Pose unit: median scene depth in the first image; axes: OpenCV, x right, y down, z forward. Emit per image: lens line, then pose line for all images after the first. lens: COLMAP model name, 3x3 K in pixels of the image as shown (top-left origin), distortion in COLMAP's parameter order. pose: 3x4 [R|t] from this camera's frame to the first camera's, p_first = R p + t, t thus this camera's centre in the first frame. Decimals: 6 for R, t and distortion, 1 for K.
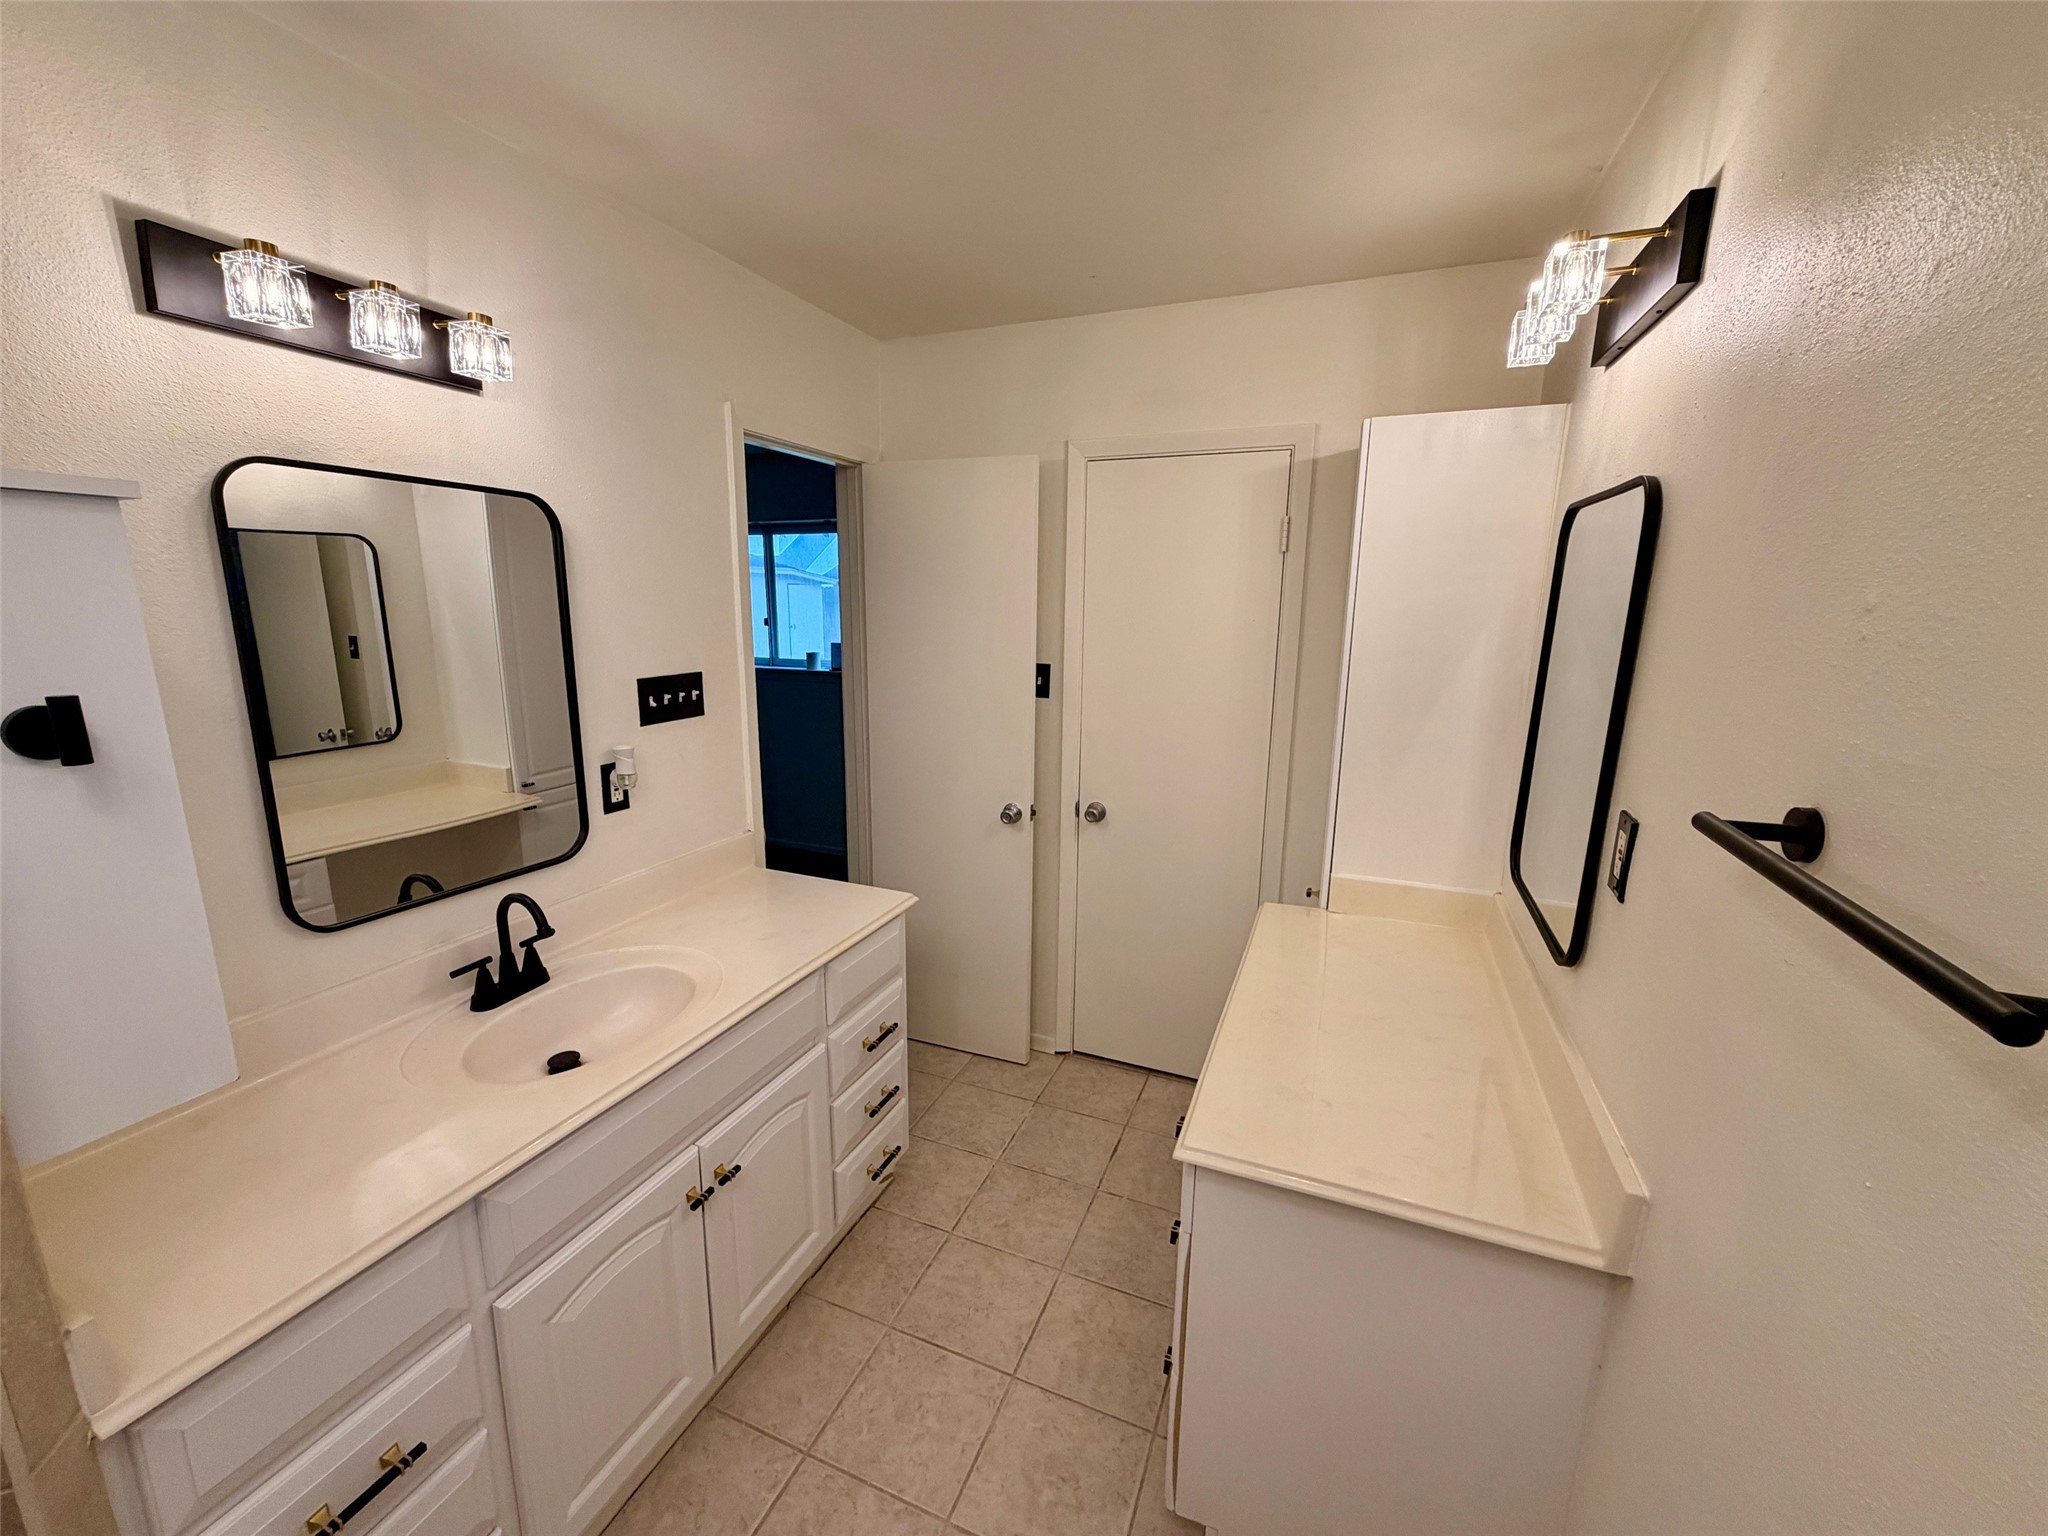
lens RADIAL K [[817.9, 0, 1024.0], [0, 817.9, 768.0], [0, 0, 1]] dist [-0.000405, 0.000752]
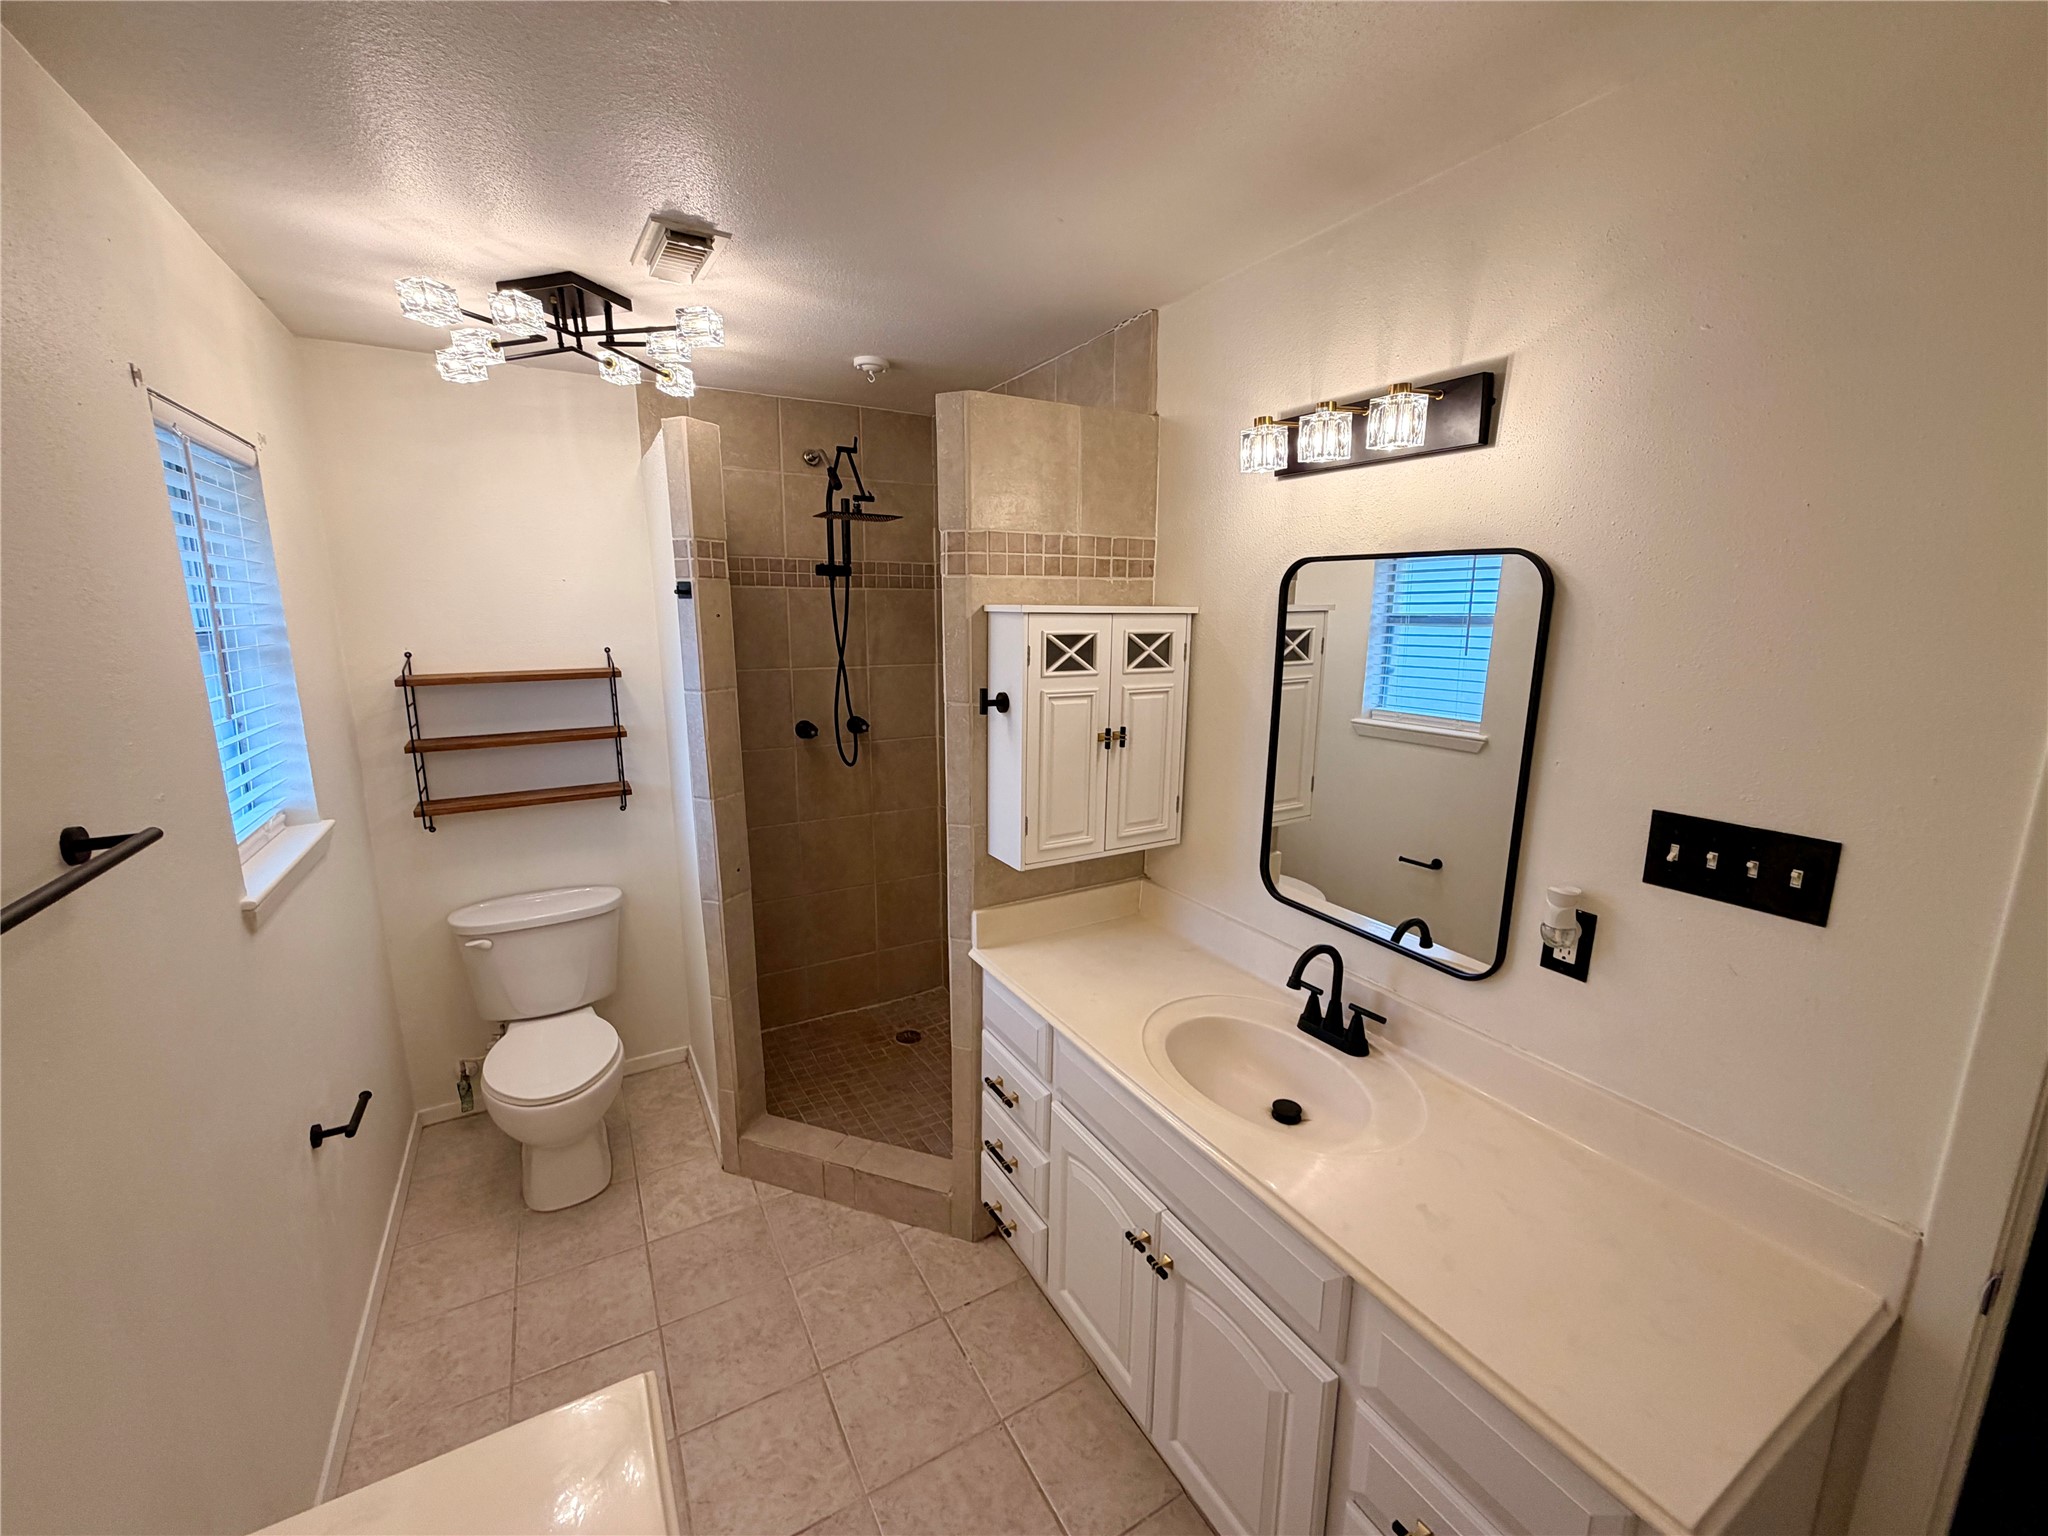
lens RADIAL K [[817.9, 0, 1024.0], [0, 817.9, 768.0], [0, 0, 1]] dist [-0.000405, 0.000752]
pose [[-0.612076, 0.140869, -0.778151, 0.292340], [-0.174902, 0.935523, 0.306931, -0.230558], [0.771215, 0.323965, -0.547973, 0.895214]]
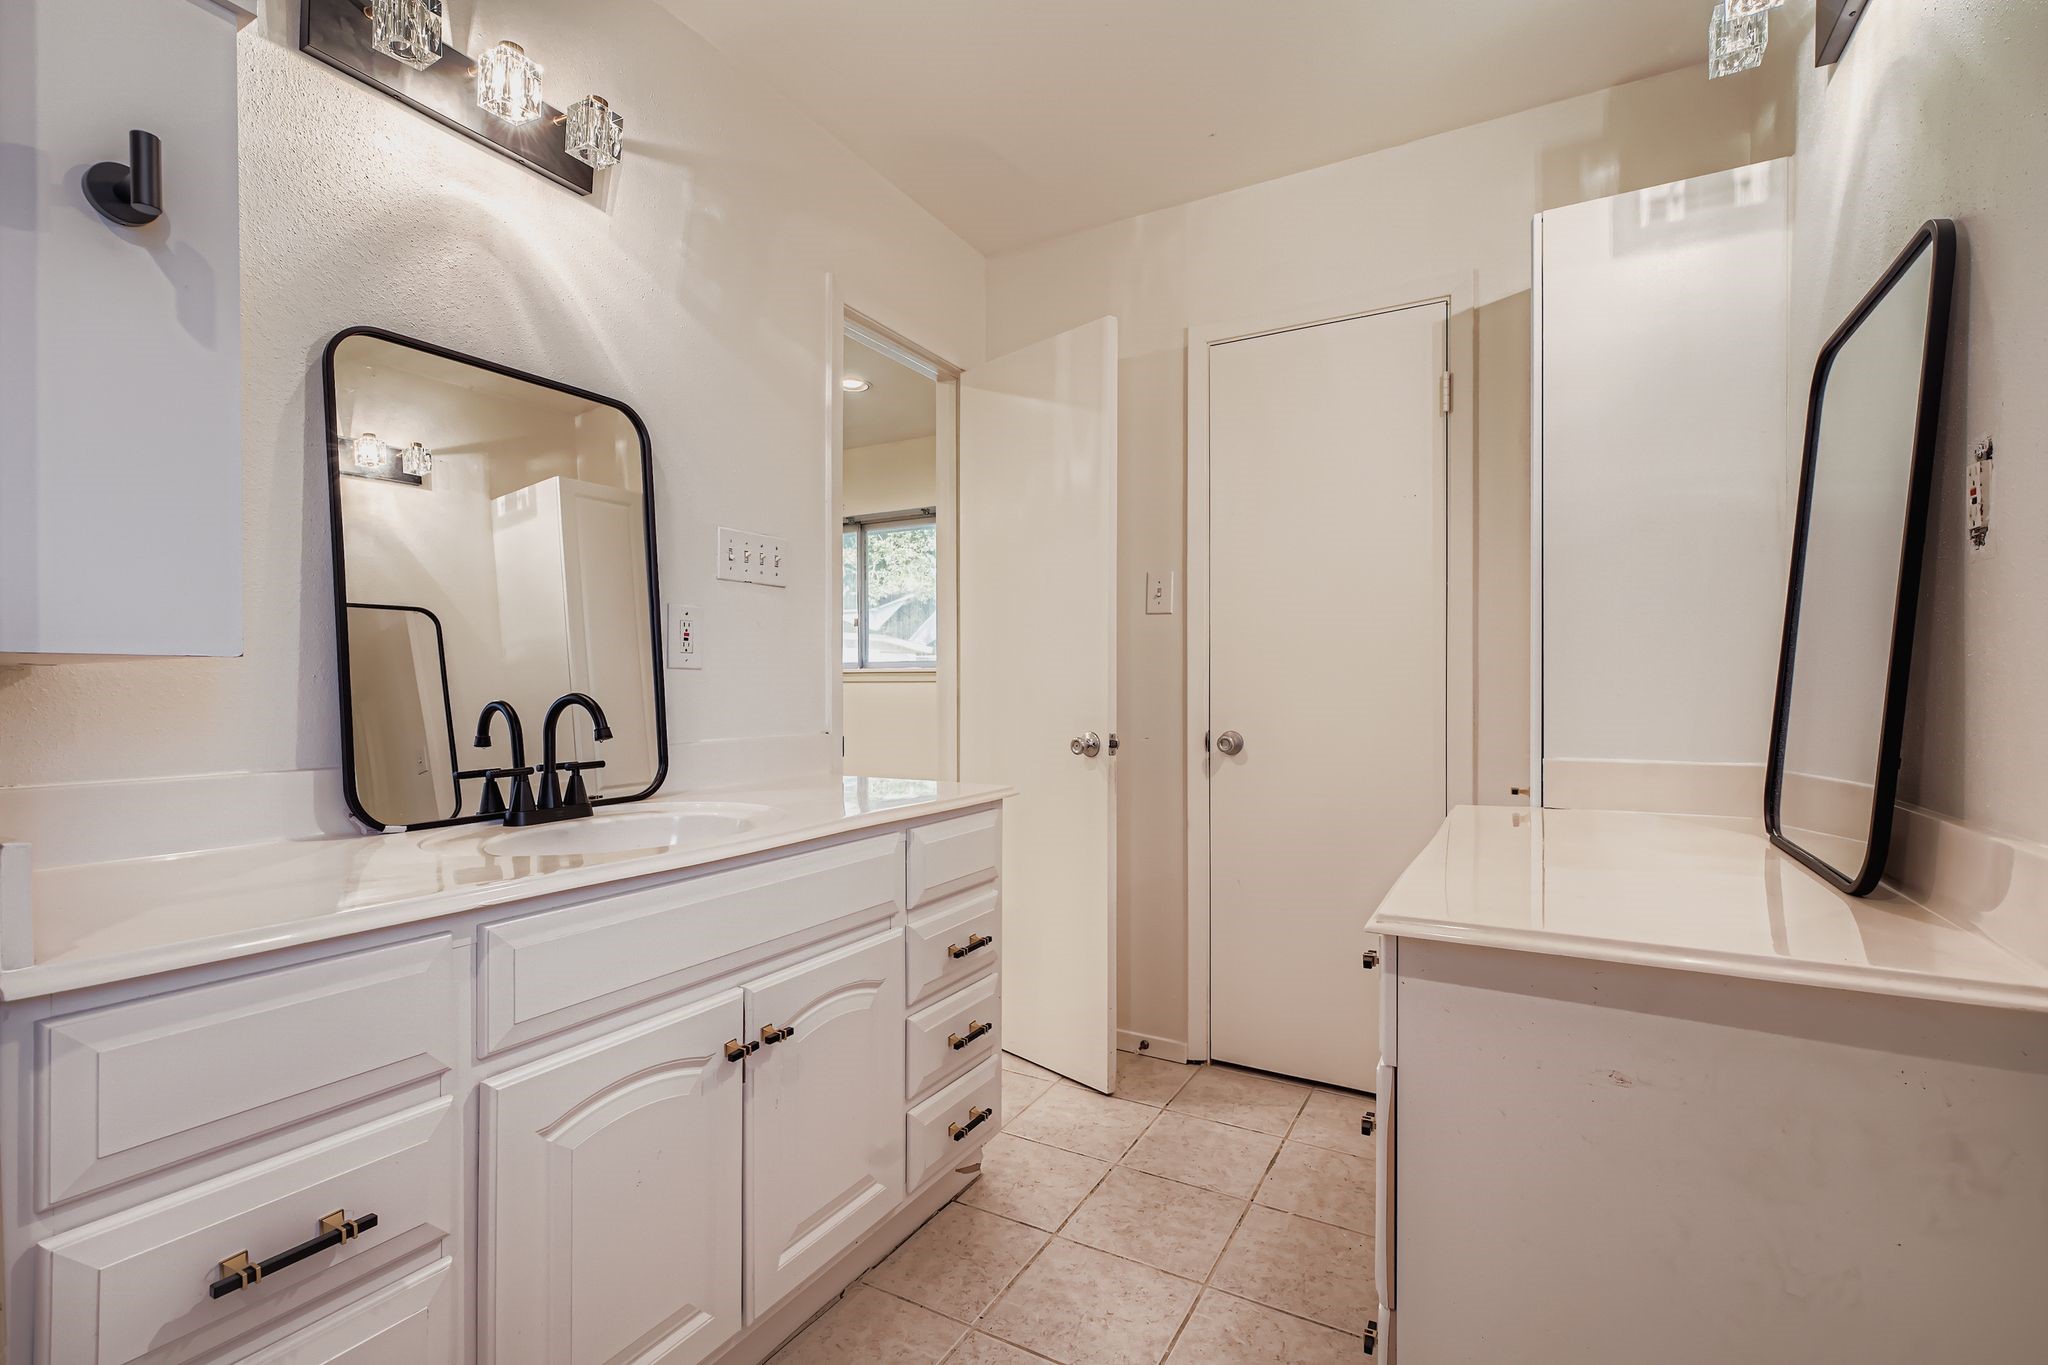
lens RADIAL K [[922.6, 0, 1019.2], [0, 922.6, 686.2], [0, 0, 1]] dist [0.013090, -0.009068]
pose [[0.991884, -0.012475, -0.126530, -0.008237], [-0.012679, 0.980509, -0.196063, 0.250889], [0.126509, 0.196076, 0.972394, 0.066920]]
